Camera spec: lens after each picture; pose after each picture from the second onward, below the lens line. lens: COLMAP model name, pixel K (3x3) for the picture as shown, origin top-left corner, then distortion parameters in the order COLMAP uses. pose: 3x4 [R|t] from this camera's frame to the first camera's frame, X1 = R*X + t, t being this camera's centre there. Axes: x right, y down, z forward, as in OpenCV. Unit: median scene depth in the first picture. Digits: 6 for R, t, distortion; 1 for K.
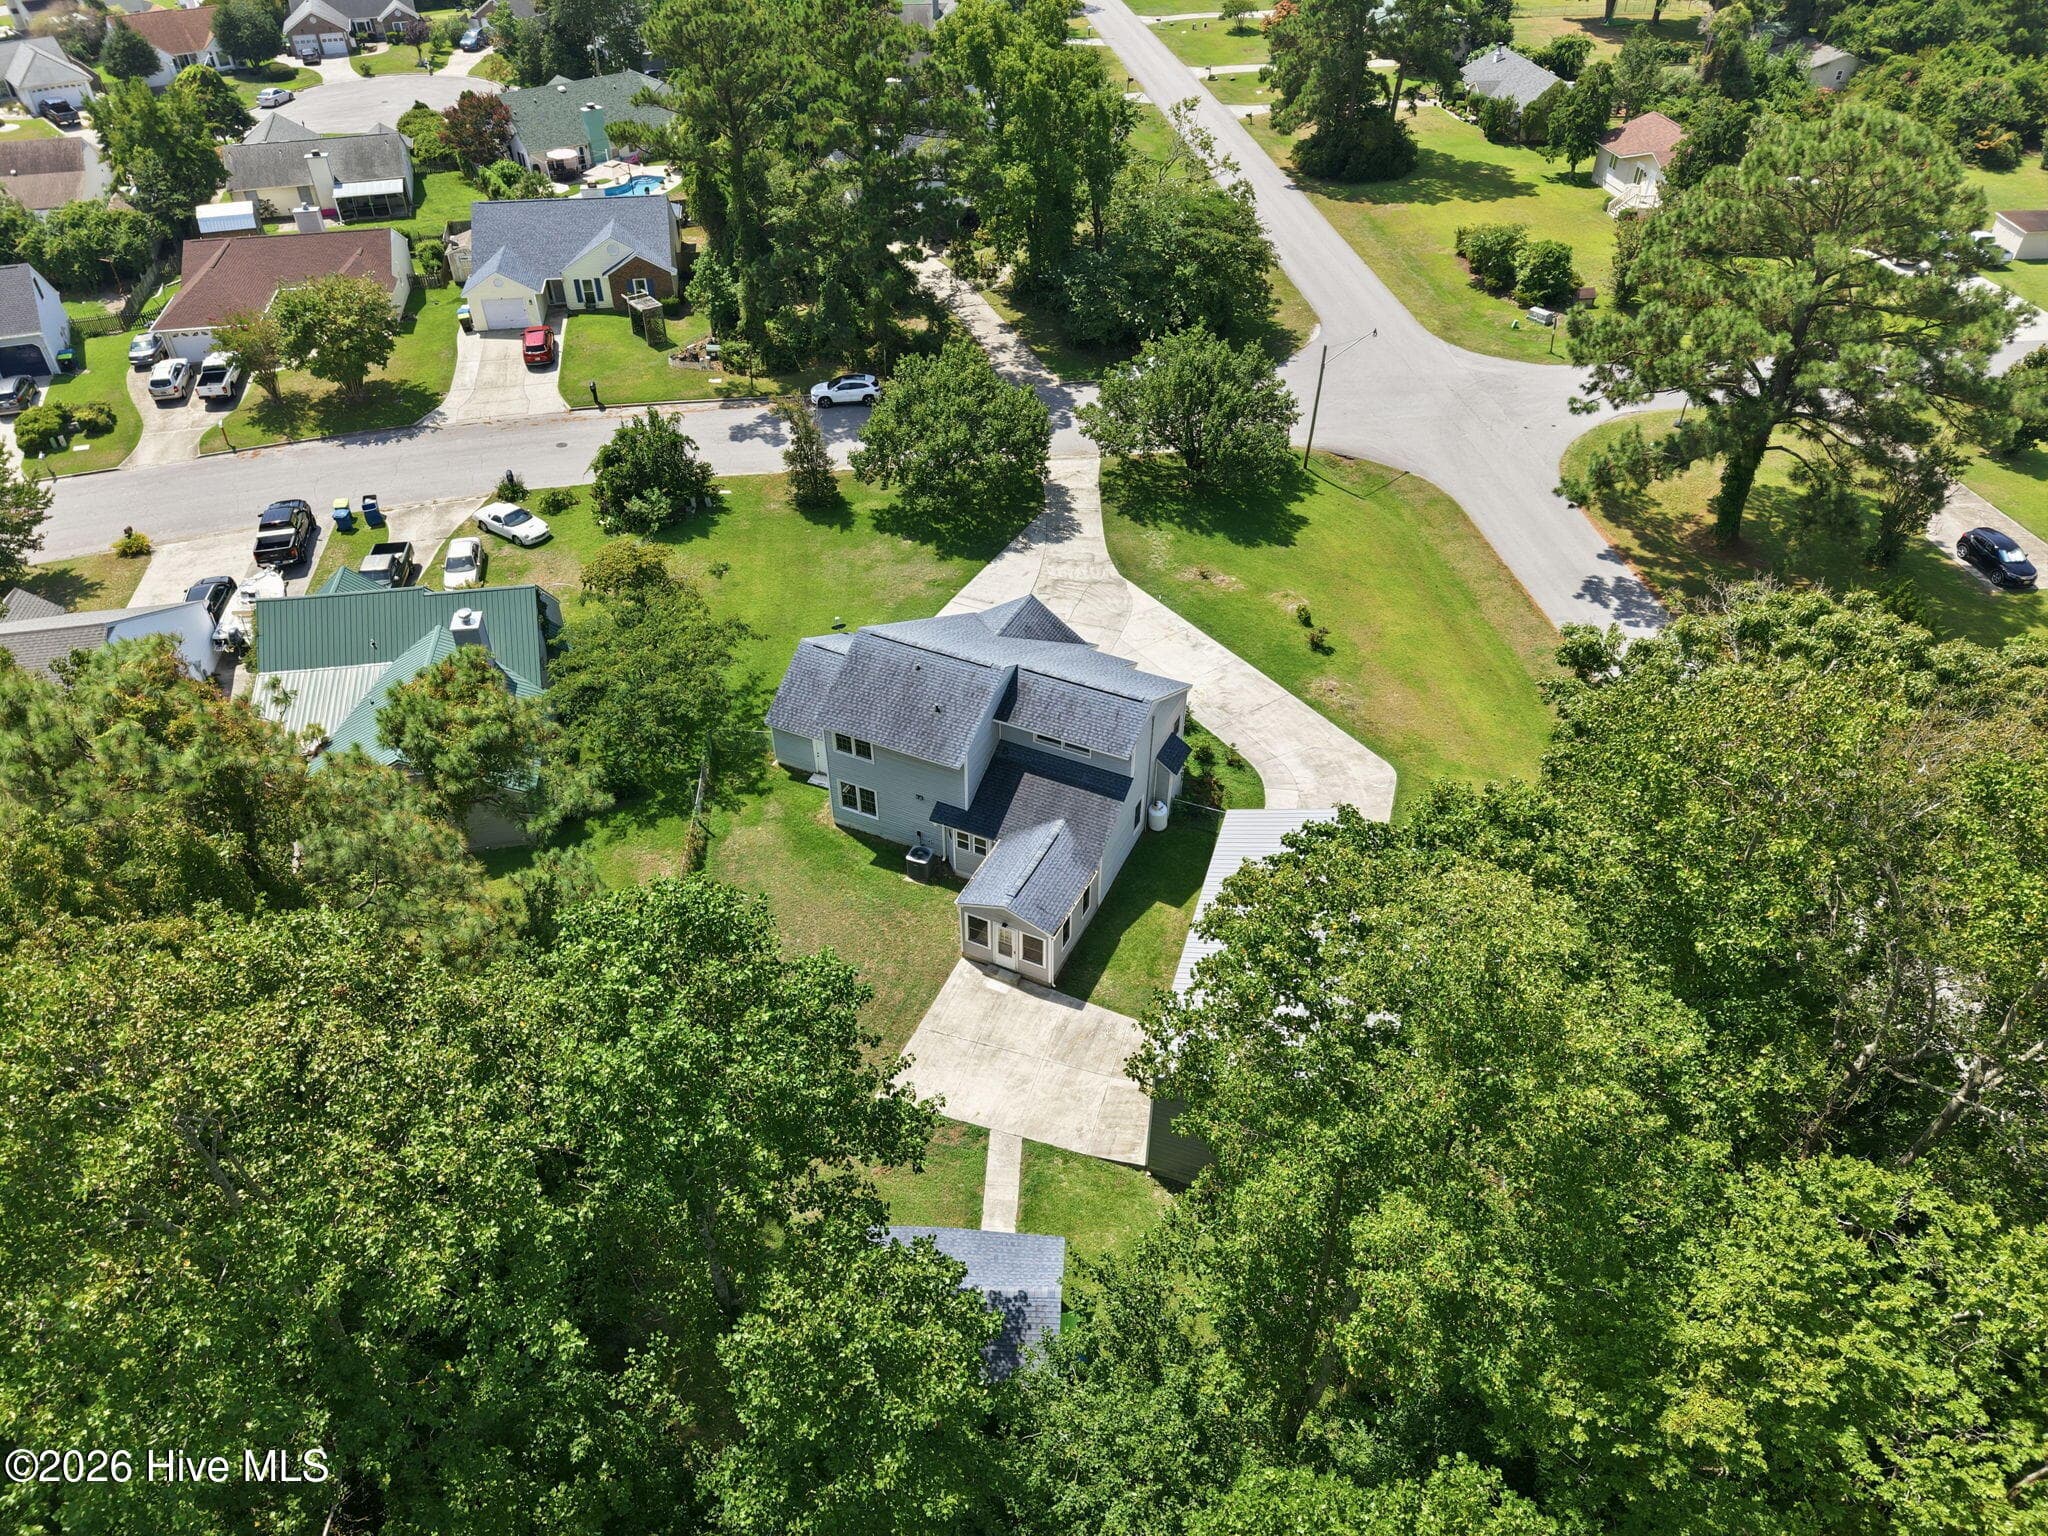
lens RADIAL K [[1377.7, 0, 1021.1], [0, 1377.7, 762.2], [0, 0, 1]] dist [0.012835, -0.015930]
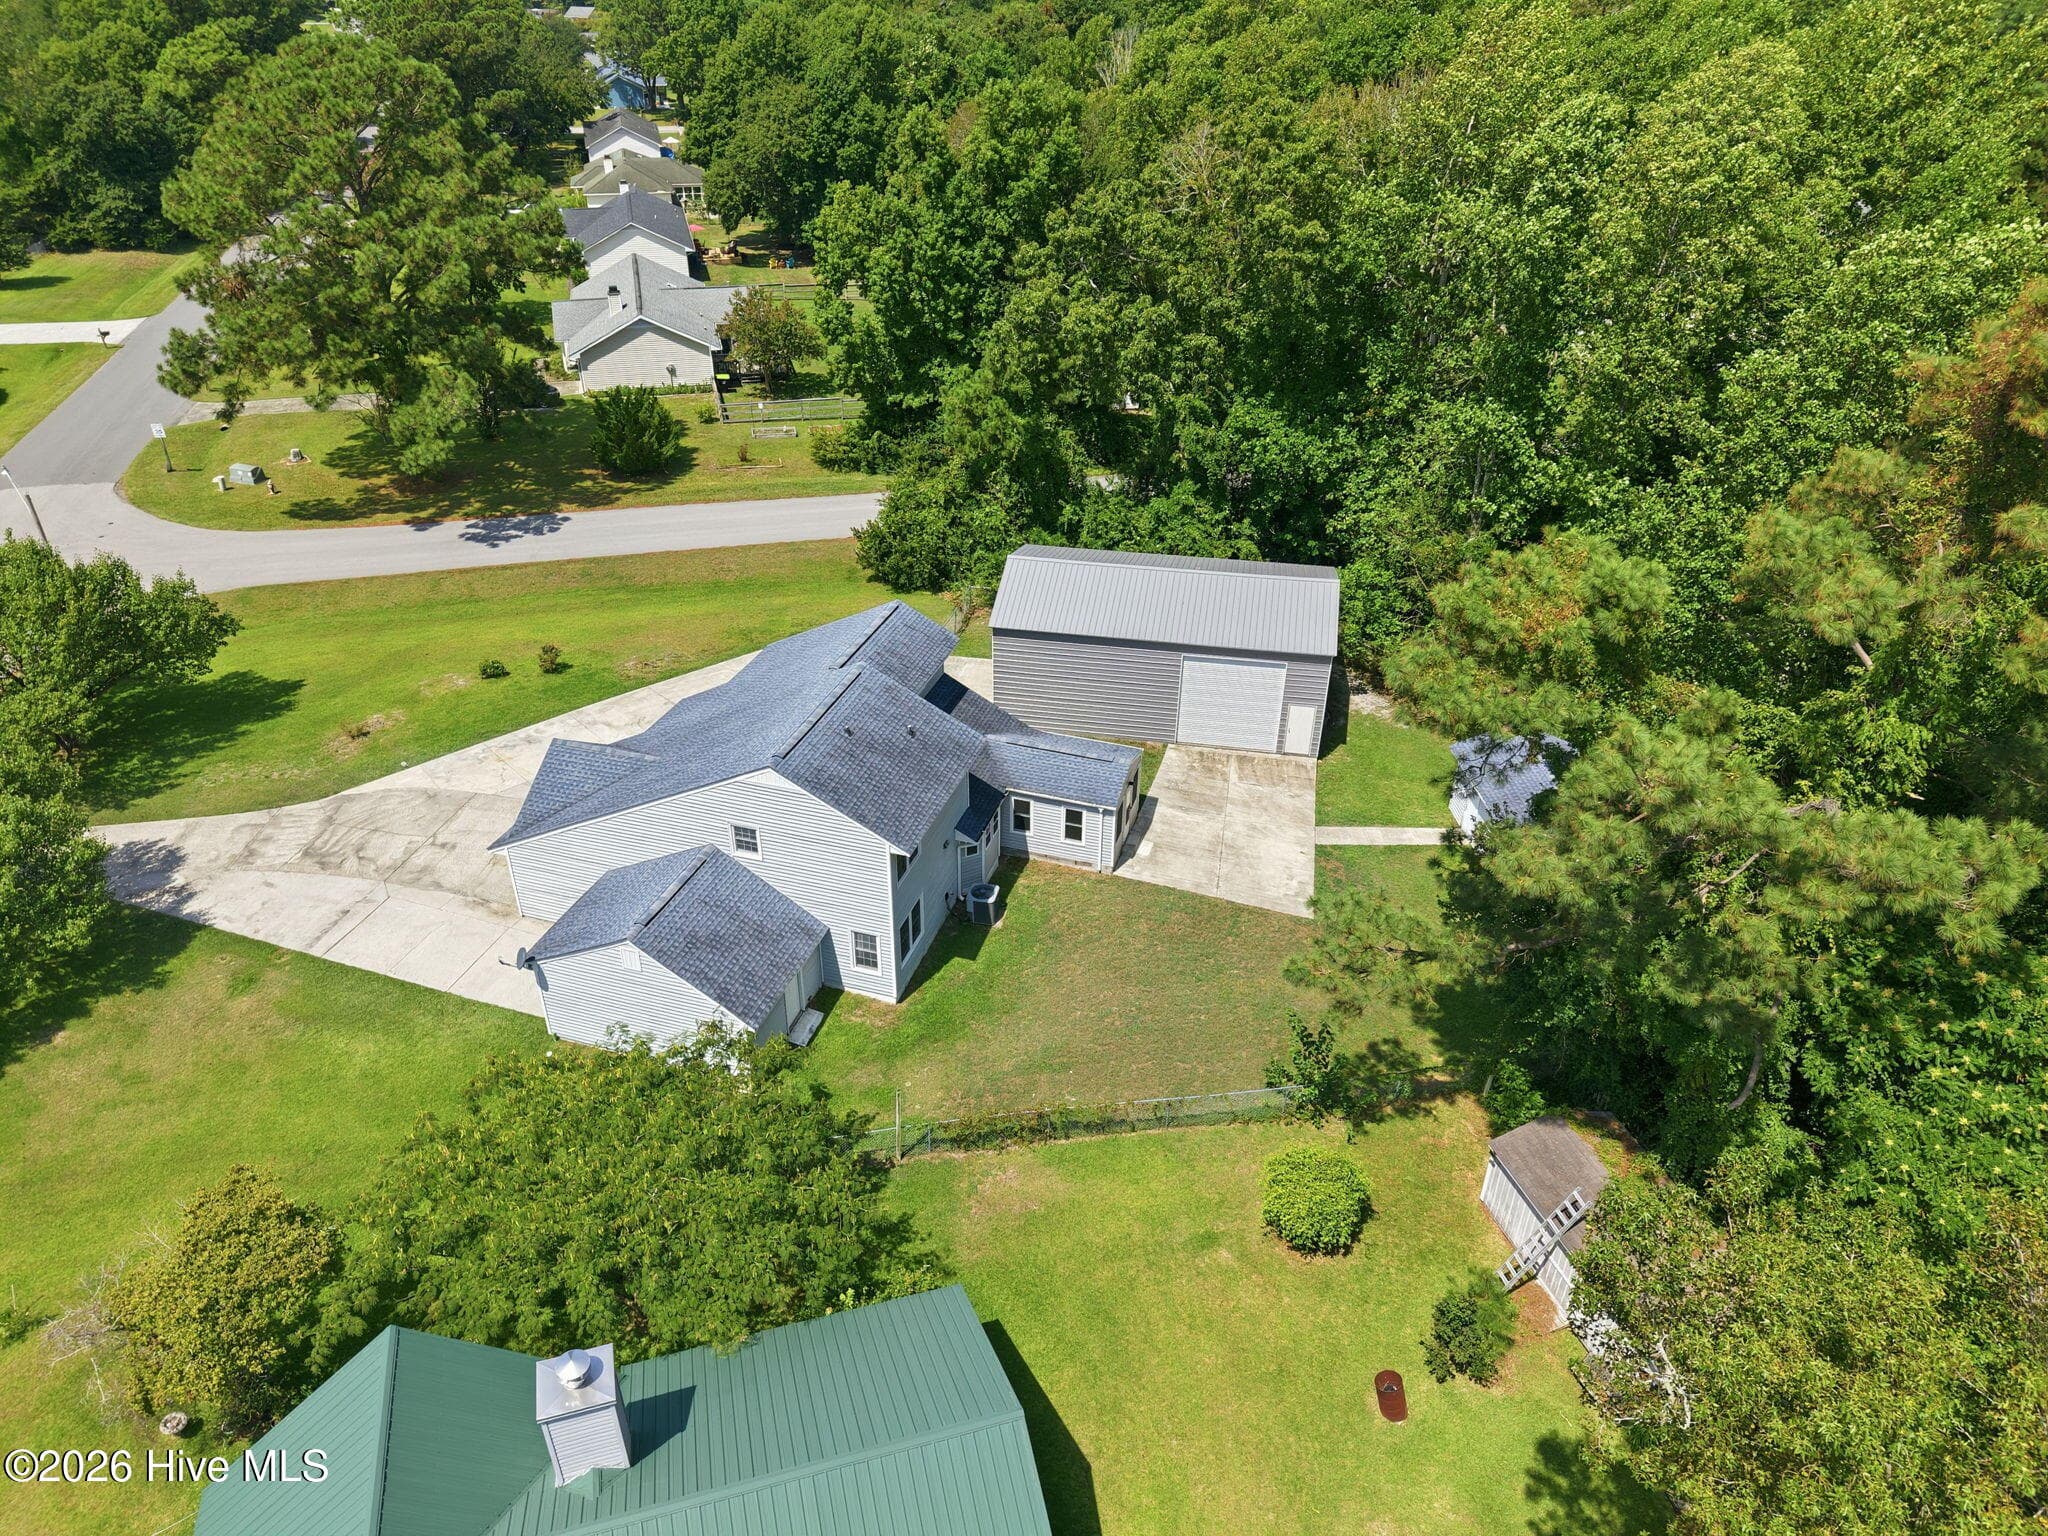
lens RADIAL K [[1377.7, 0, 1027.6], [0, 1377.7, 767.8], [0, 0, 1]] dist [0.012835, -0.015930]
pose [[-0.132101, -0.527578, 0.839173, -0.433043], [0.613682, 0.621304, 0.487211, -0.213319], [-0.778424, 0.579347, 0.241690, 0.454329]]
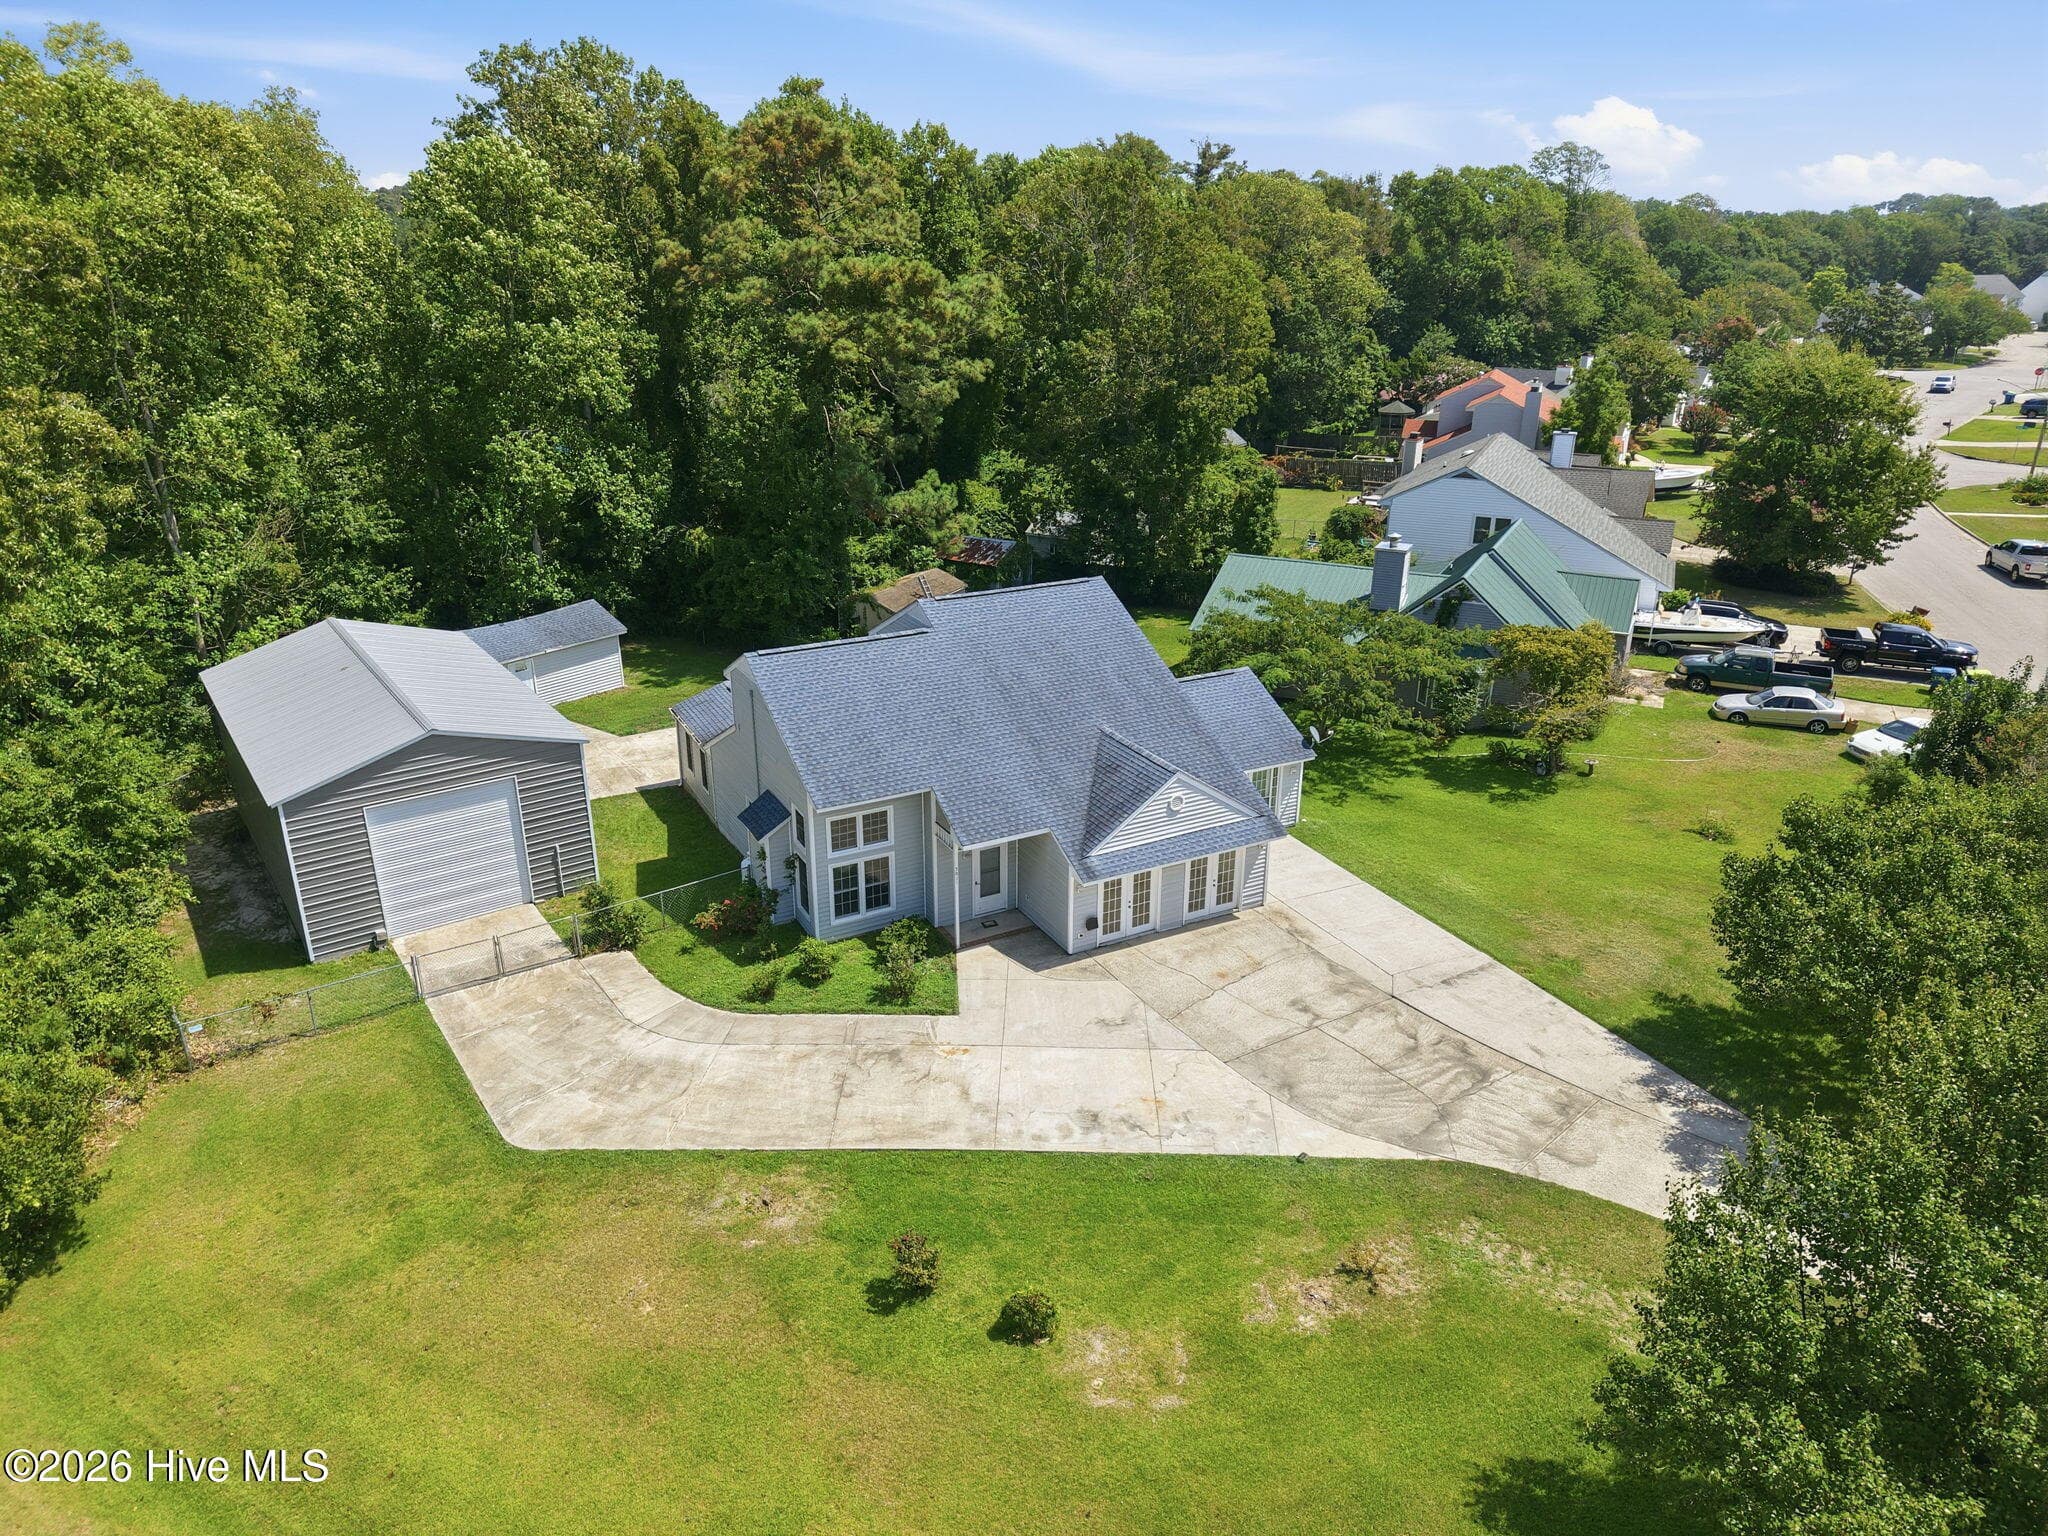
lens RADIAL K [[1377.7, 0, 1034.4], [0, 1377.7, 766.2], [0, 0, 1]] dist [0.012835, -0.015930]
pose [[-0.587061, 0.292880, -0.754706, 0.328845], [-0.516003, 0.582961, 0.627612, -0.313215], [0.623779, 0.757877, -0.191107, 0.745419]]
